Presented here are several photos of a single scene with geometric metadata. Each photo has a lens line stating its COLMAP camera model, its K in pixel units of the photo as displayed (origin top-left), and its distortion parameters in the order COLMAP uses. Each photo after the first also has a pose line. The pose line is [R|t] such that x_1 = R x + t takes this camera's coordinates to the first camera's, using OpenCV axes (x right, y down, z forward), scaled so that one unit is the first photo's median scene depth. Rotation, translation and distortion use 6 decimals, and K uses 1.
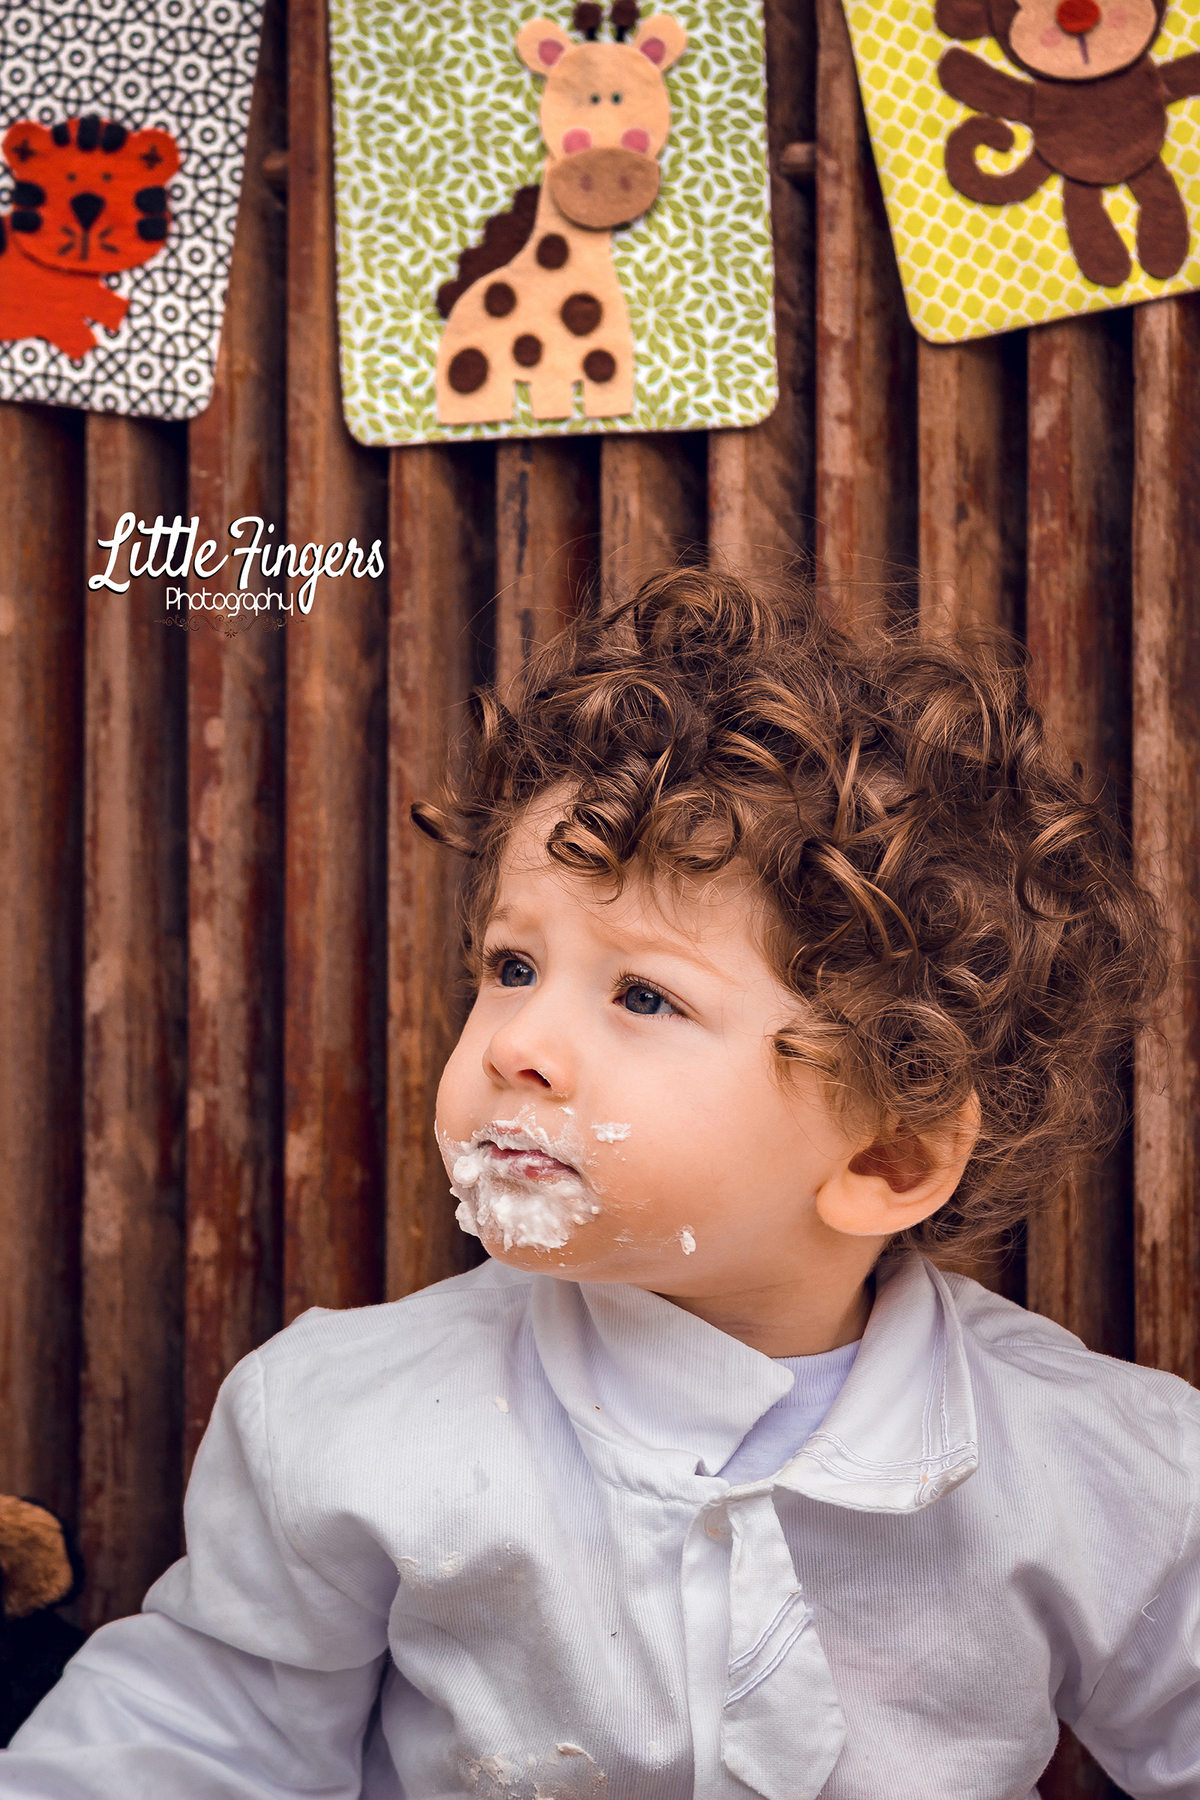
lens RADIAL K [[4483.3, 0, 600.0], [0, 4483.3, 900.0], [0, 0, 1]] dist [0.033460, -0.421572]
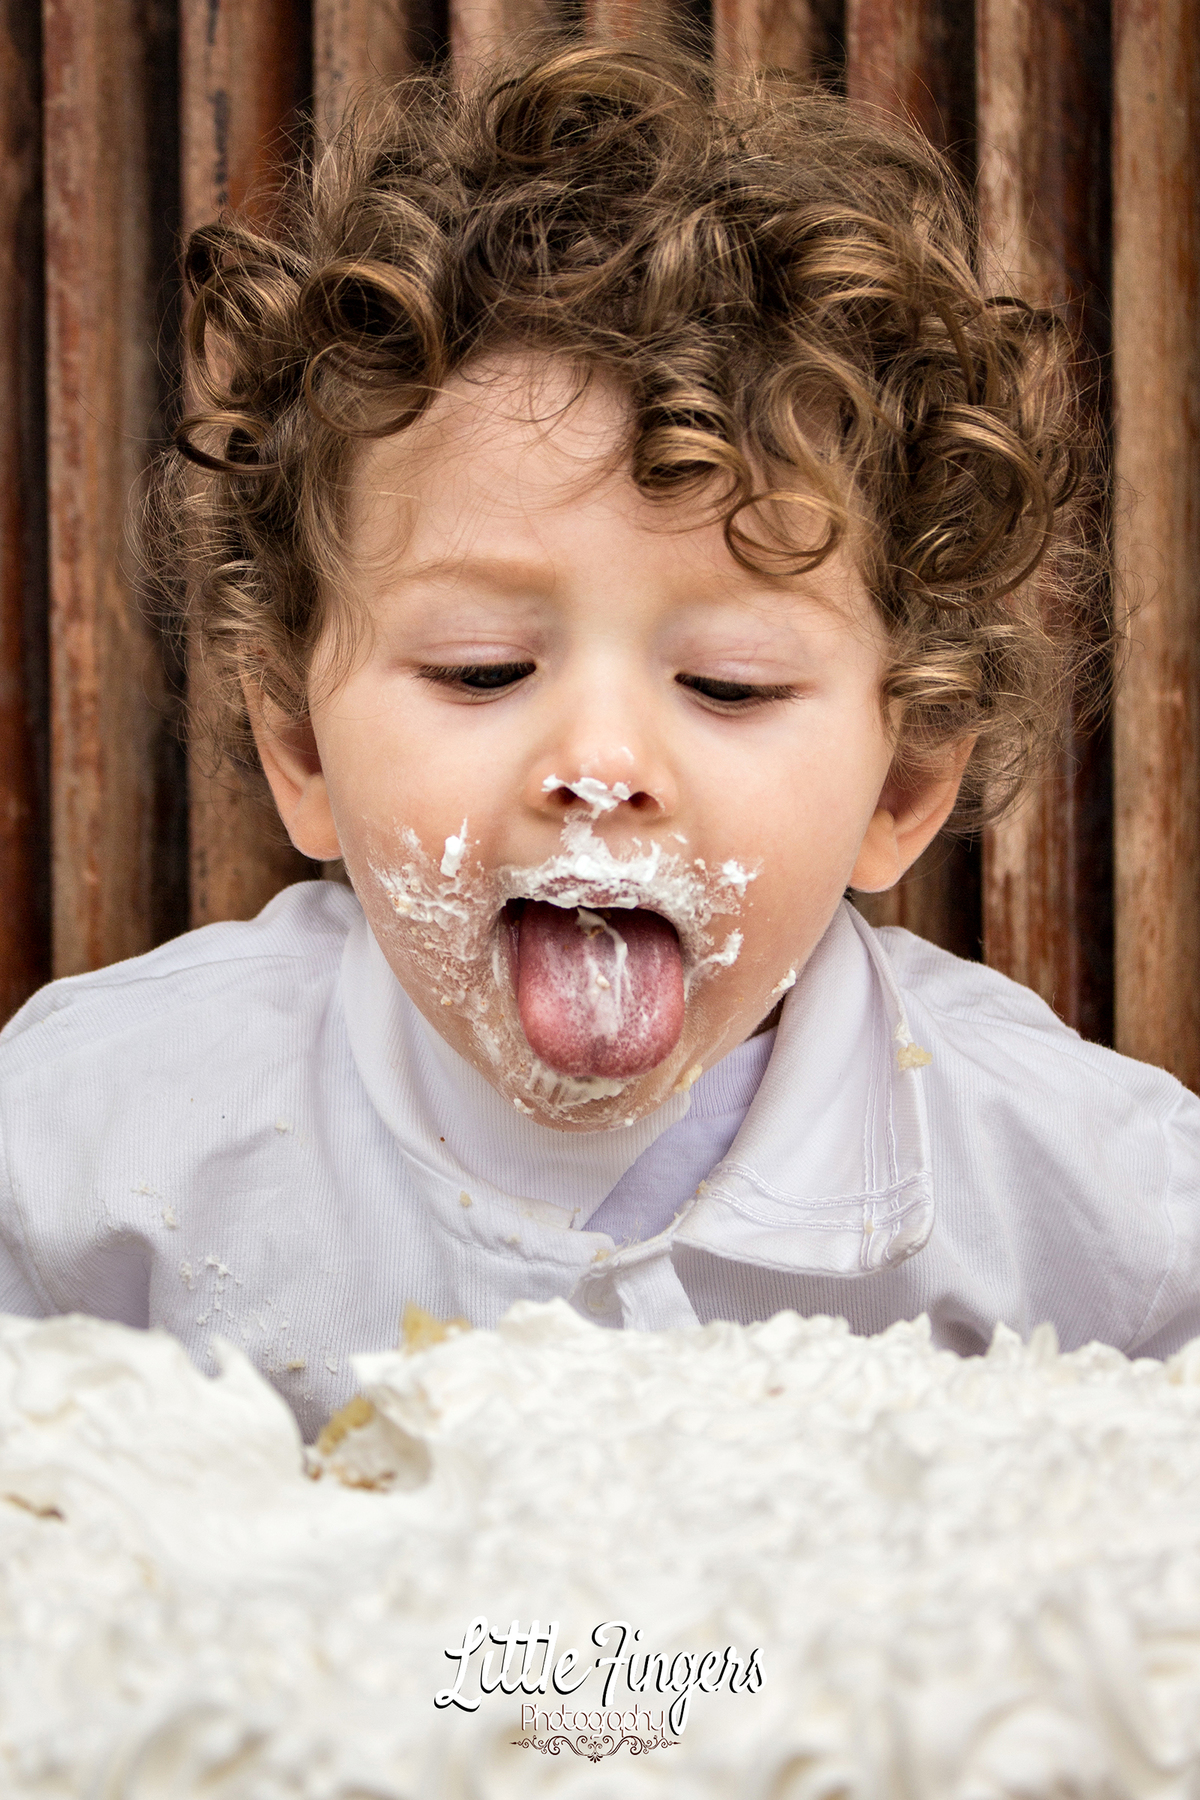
lens RADIAL K [[3940.4, 0, 602.6], [0, 3940.4, 775.0], [0, 0, 1]] dist [0.002972, 0.065348]
pose [[0.991966, -0.013907, 0.125738, -0.038463], [0.007918, 0.998816, 0.048002, 0.022922], [-0.126257, -0.046621, 0.990901, 0.295665]]
